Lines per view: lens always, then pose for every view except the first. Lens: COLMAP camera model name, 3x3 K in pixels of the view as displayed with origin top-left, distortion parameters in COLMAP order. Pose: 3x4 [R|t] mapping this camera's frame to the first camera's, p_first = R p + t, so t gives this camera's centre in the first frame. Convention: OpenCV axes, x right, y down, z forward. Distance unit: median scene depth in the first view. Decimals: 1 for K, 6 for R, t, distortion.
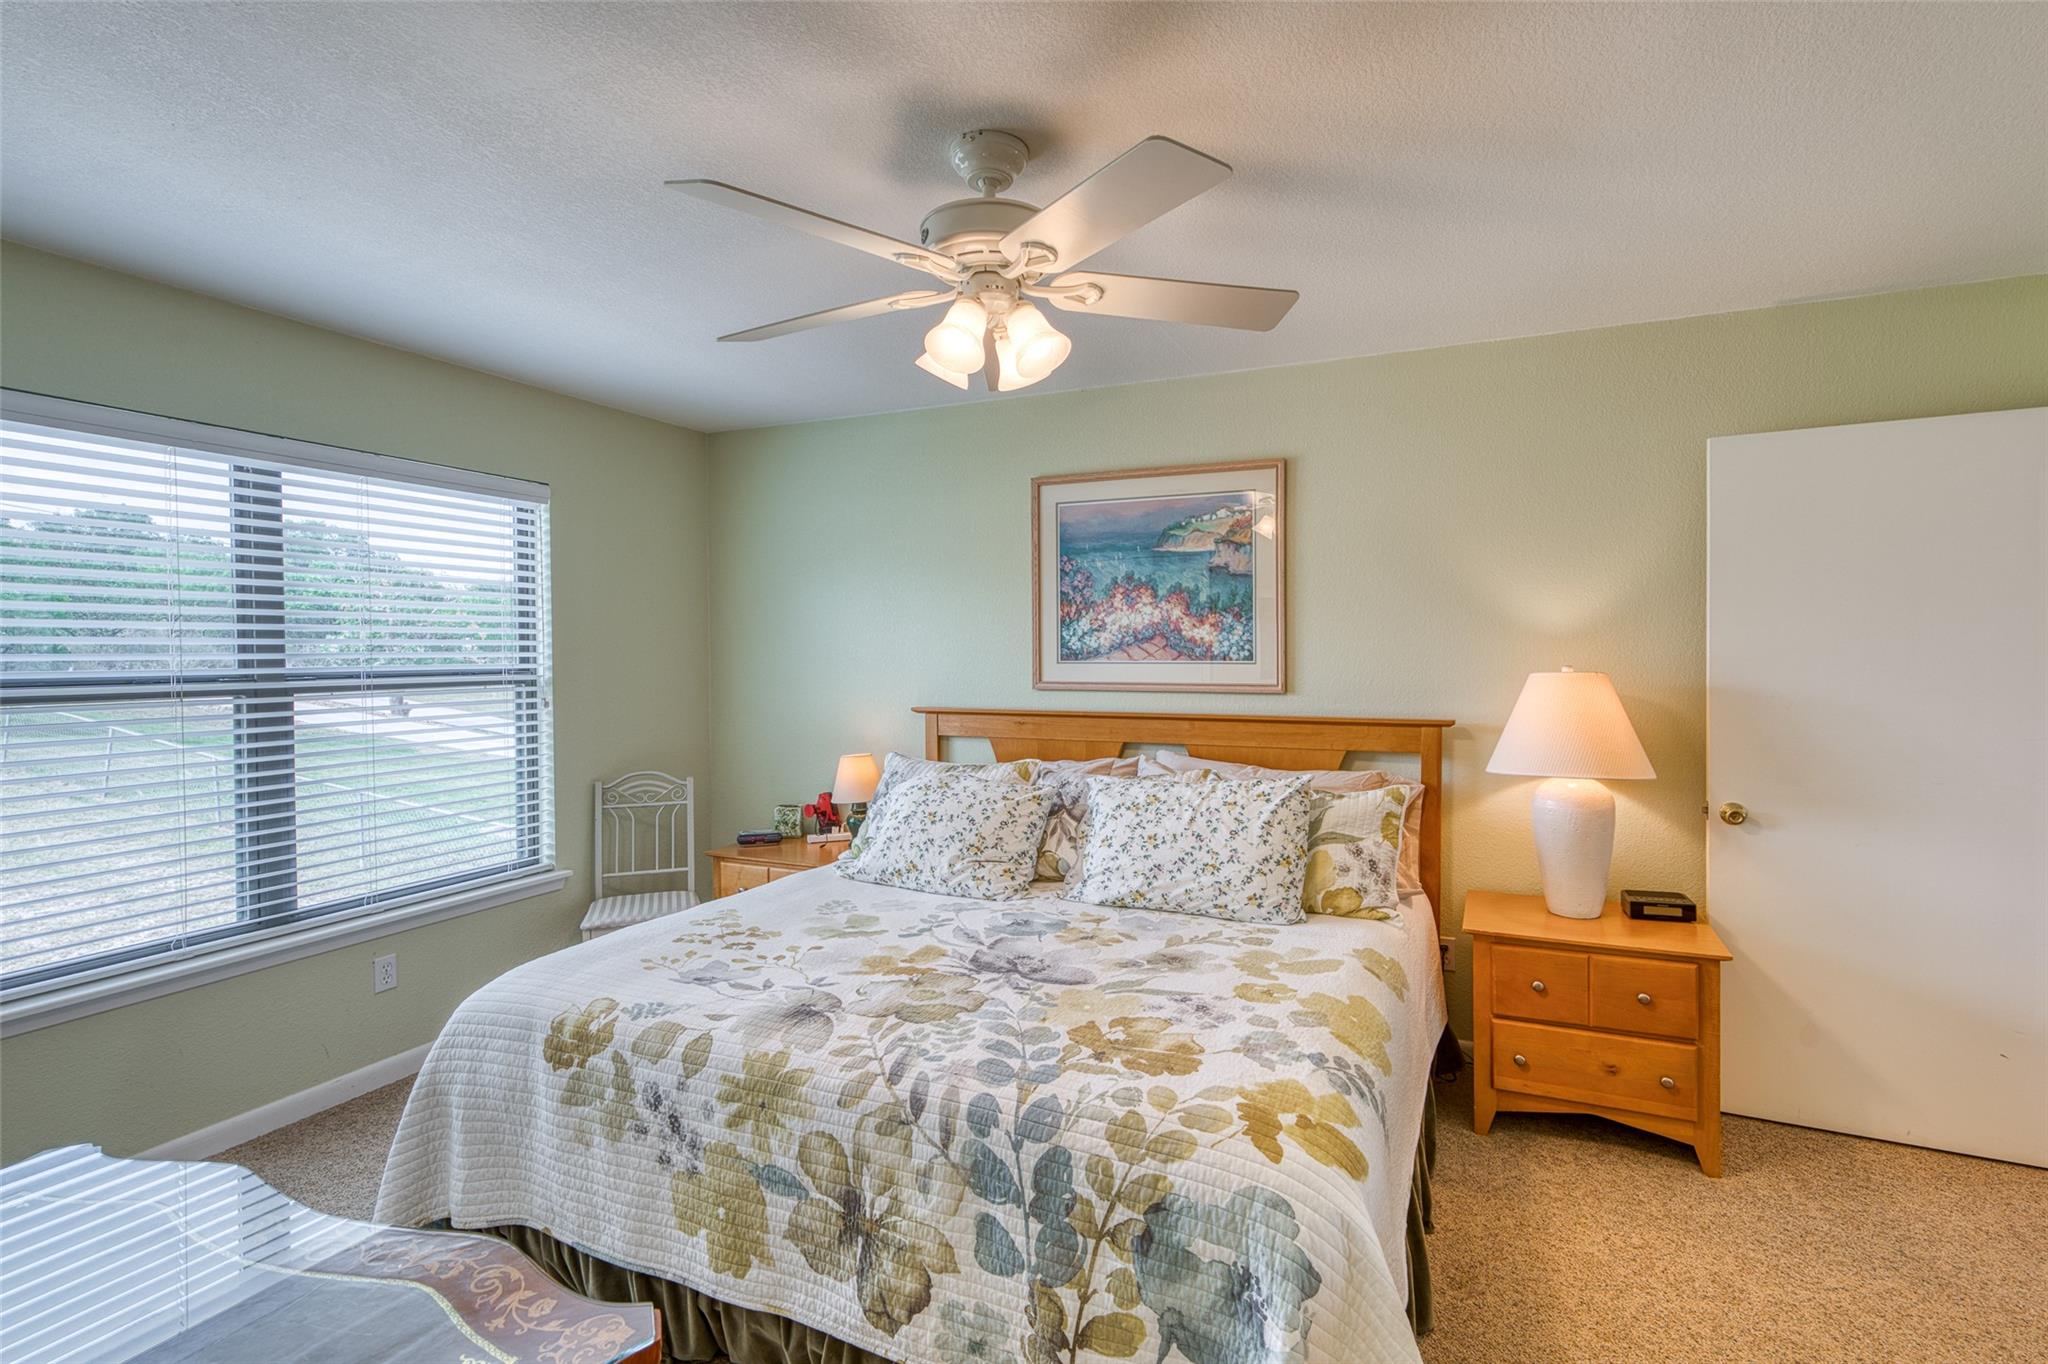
lens RADIAL K [[1042.4, 0, 1024.0], [0, 1042.4, 682.0], [0, 0, 1]] dist [0.012881, 0.000548]
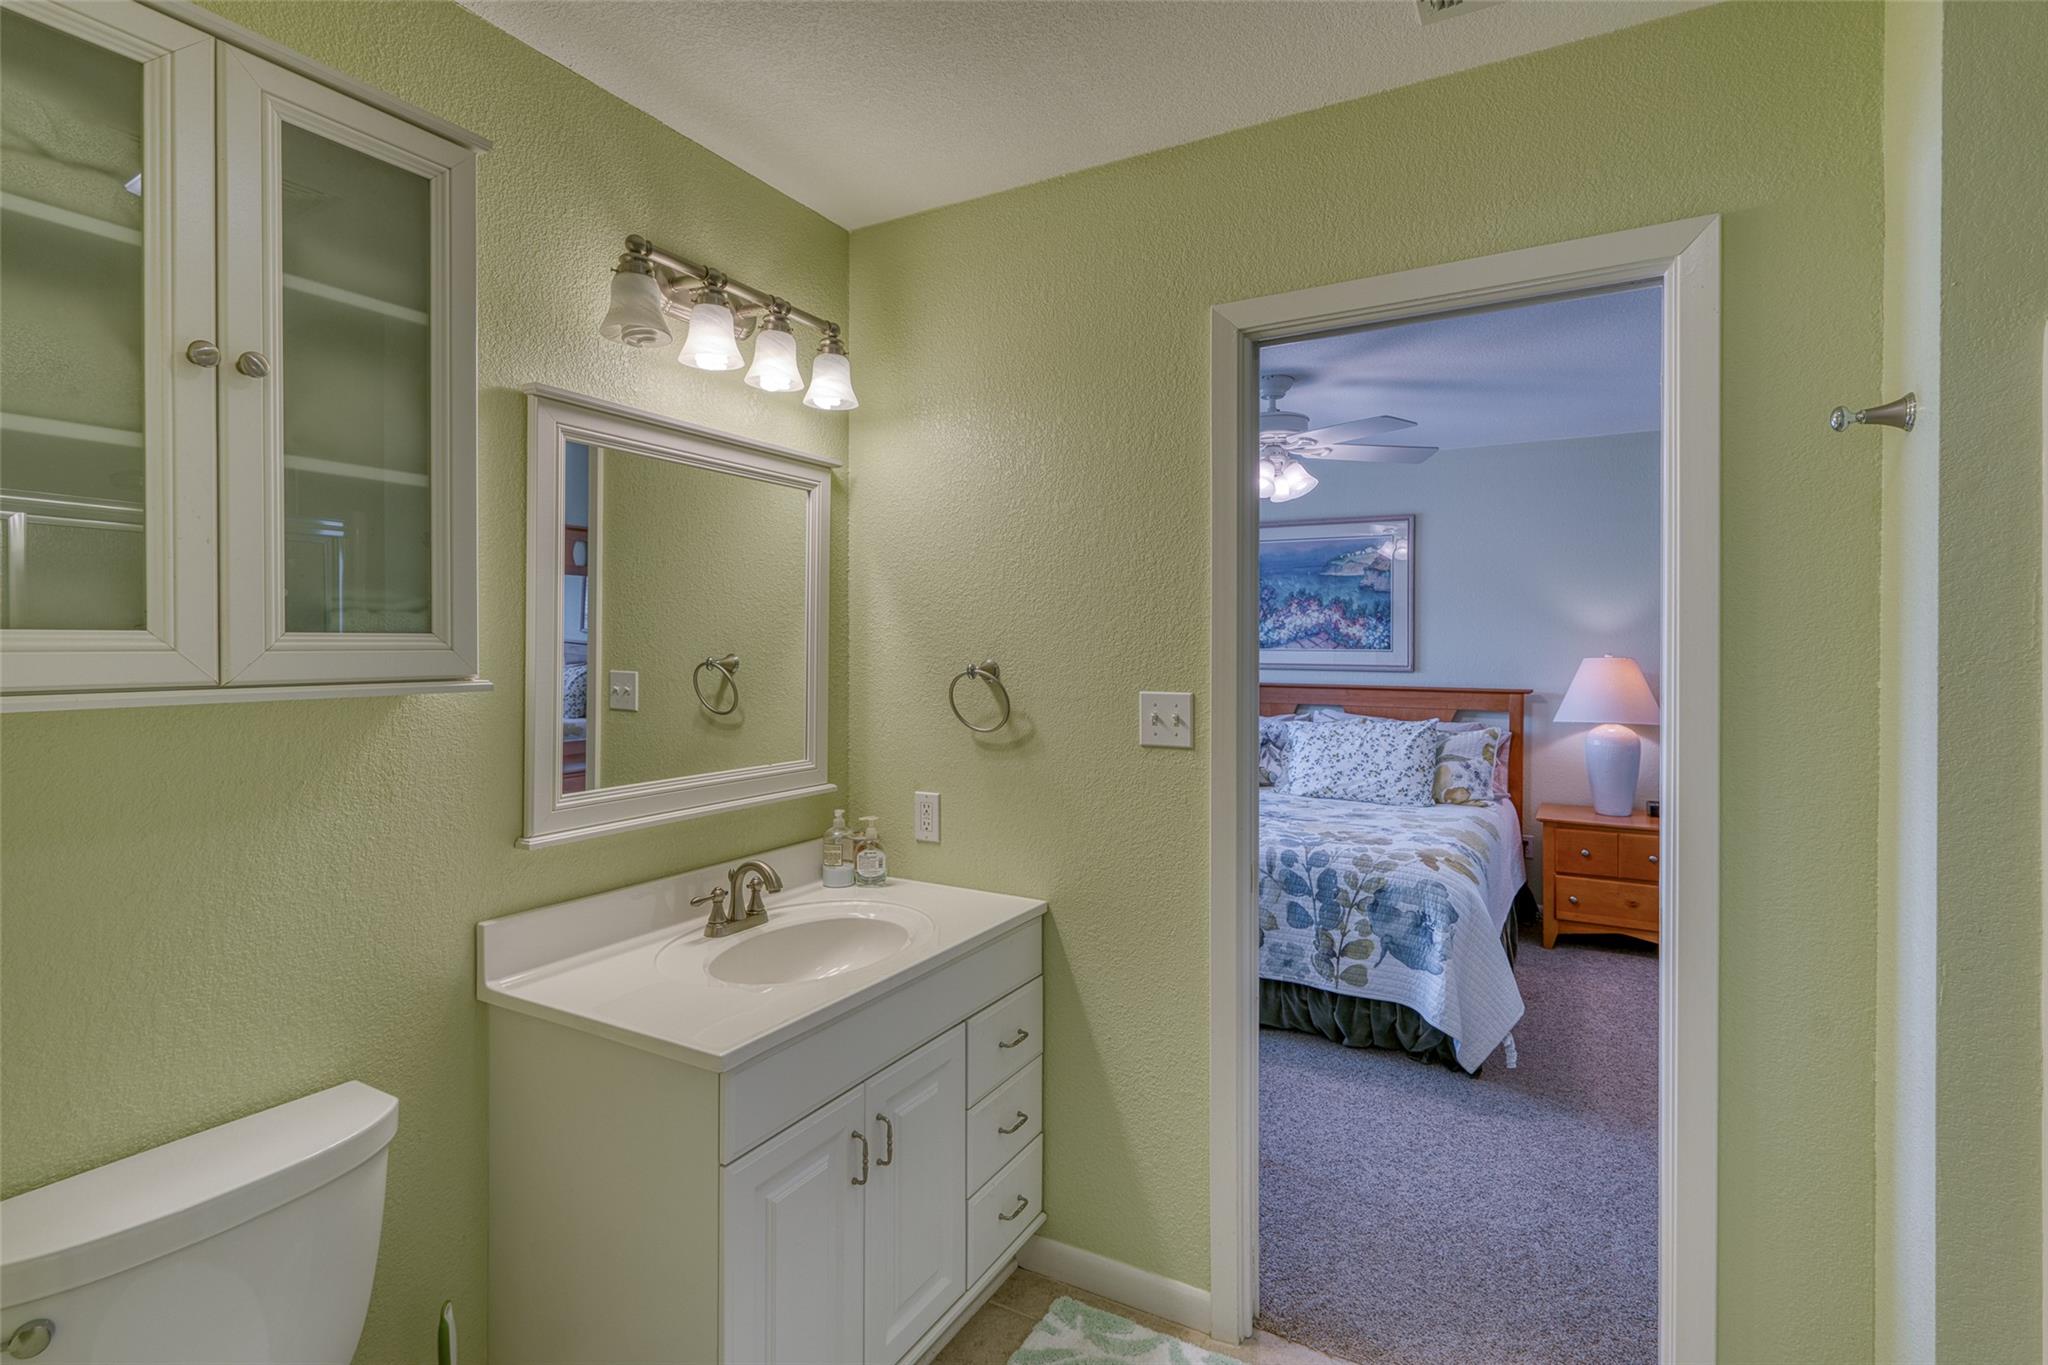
lens RADIAL K [[952.5, 0, 1023.9], [0, 952.5, 659.3], [0, 0, 1]] dist [0.013618, 0.000798]
pose [[0.993877, 0.008952, -0.110130, -0.205107], [-0.010367, 0.999871, -0.012288, 0.021660], [0.110006, 0.013354, 0.993841, -0.559529]]
